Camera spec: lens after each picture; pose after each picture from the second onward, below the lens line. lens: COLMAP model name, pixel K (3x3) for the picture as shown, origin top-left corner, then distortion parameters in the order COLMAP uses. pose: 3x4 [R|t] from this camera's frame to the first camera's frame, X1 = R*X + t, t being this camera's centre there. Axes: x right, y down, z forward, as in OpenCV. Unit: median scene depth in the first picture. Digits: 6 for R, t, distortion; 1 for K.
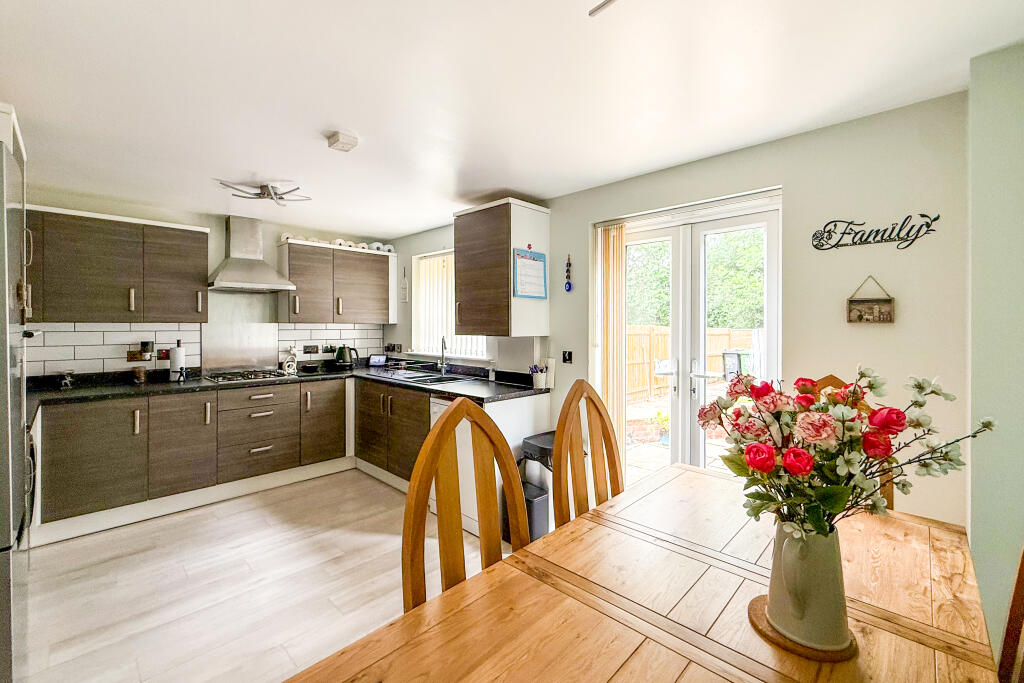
lens RADIAL K [[528.4, 0, 512.2], [0, 528.4, 321.1], [0, 0, 1]] dist [-0.001234, -0.000271]
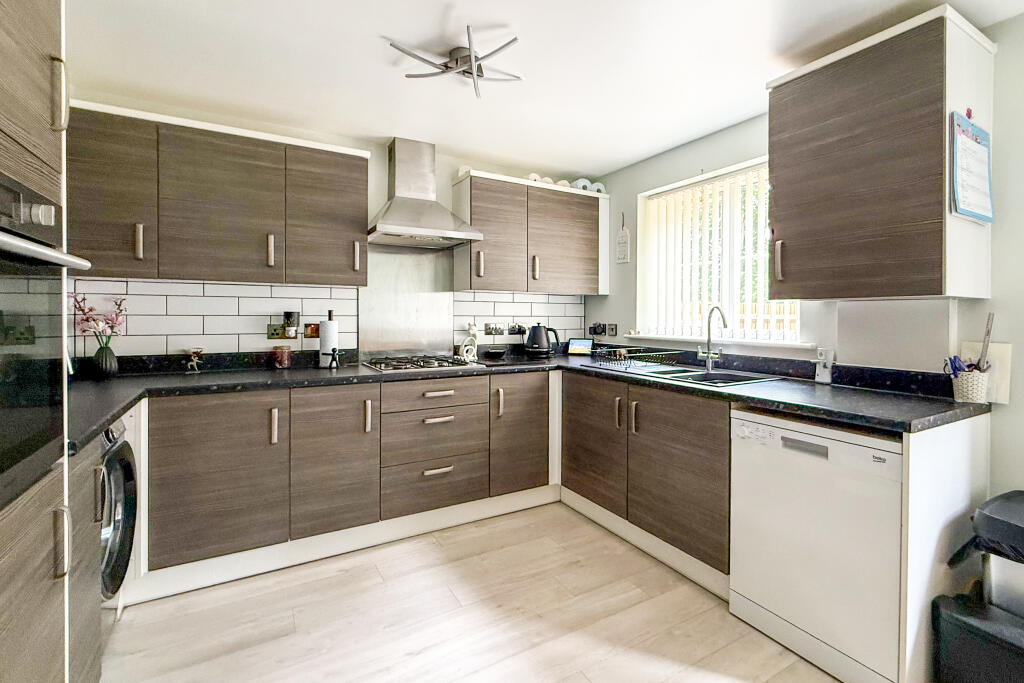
lens RADIAL K [[528.4, 0, 512.2], [0, 528.4, 321.1], [0, 0, 1]] dist [-0.001234, -0.000271]
pose [[0.972633, 0.008836, -0.232181, -0.214921], [-0.006429, 0.999917, 0.011122, 0.039059], [0.232260, -0.009325, 0.972609, 0.343738]]
